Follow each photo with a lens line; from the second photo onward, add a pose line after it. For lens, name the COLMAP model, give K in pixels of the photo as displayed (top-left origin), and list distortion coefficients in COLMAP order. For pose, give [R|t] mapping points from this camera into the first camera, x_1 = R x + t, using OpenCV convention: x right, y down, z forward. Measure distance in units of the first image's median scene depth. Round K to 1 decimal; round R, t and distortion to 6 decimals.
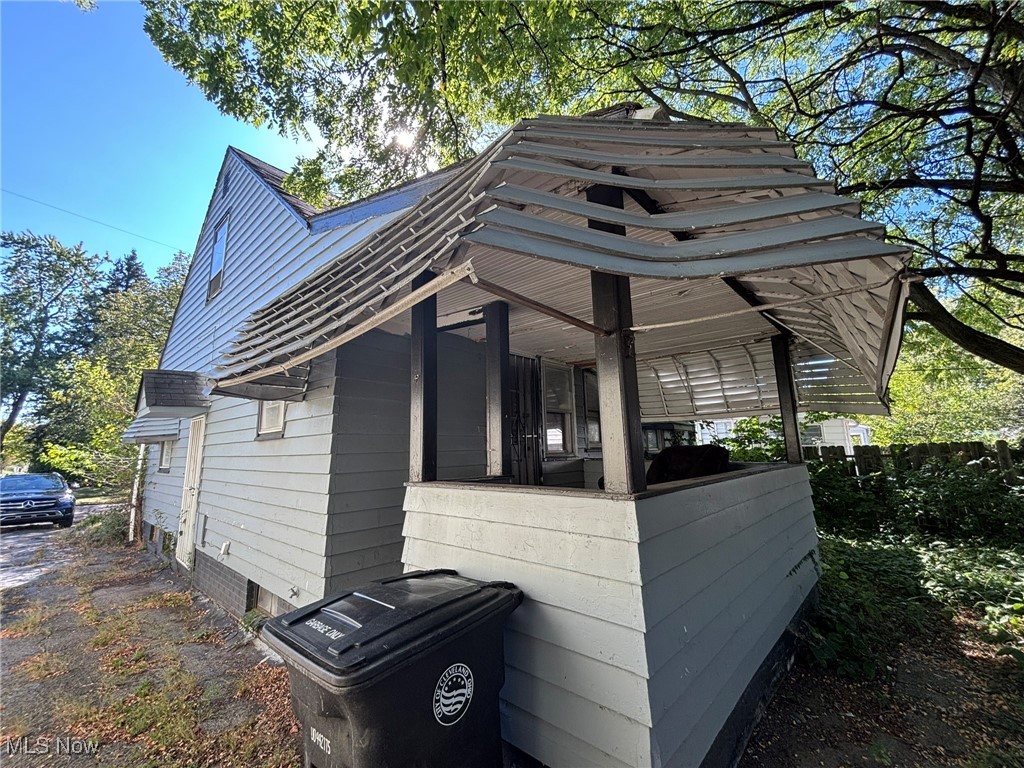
lens RADIAL K [[405.9, 0, 510.8], [0, 405.9, 383.7], [0, 0, 1]] dist [0.002718, 0.000200]
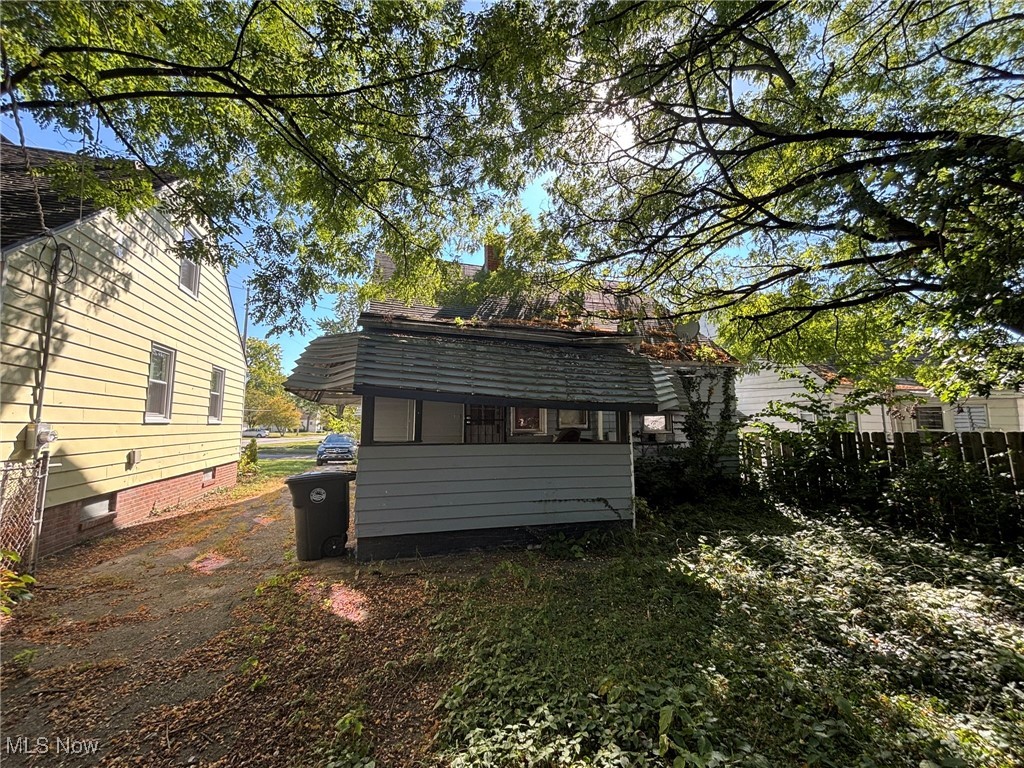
lens RADIAL K [[405.9, 0, 511.7], [0, 405.9, 382.3], [0, 0, 1]] dist [0.002718, 0.000200]
pose [[0.866973, -0.033204, -0.497249, 0.949986], [0.062515, 0.997142, 0.042415, -0.092326], [0.494419, -0.067858, 0.866571, -0.370415]]
